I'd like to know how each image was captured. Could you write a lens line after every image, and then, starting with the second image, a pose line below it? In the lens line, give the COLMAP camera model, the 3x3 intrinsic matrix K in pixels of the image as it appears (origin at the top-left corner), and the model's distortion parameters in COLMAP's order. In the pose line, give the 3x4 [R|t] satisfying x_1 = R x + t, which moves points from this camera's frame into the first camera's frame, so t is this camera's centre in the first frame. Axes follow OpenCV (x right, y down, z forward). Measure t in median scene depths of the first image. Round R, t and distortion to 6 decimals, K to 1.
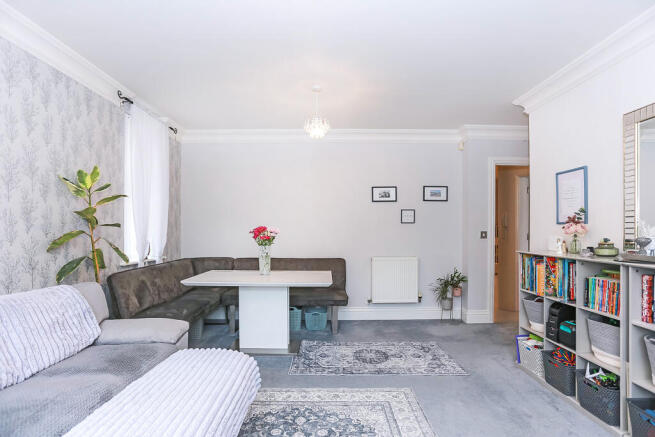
lens RADIAL K [[325.0, 0, 327.5], [0, 325.0, 218.5], [0, 0, 1]] dist [-0.047827, 0.036035]
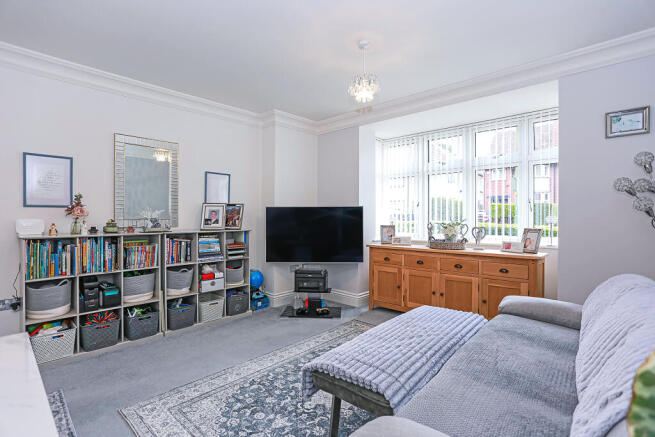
lens RADIAL K [[325.0, 0, 327.5], [0, 325.0, 218.5], [0, 0, 1]] dist [-0.047827, 0.036035]
pose [[-0.743848, 0.001873, 0.668346, -0.735790], [-0.019427, 0.999513, -0.024422, 0.074881], [-0.668066, -0.031150, -0.743450, 1.431458]]
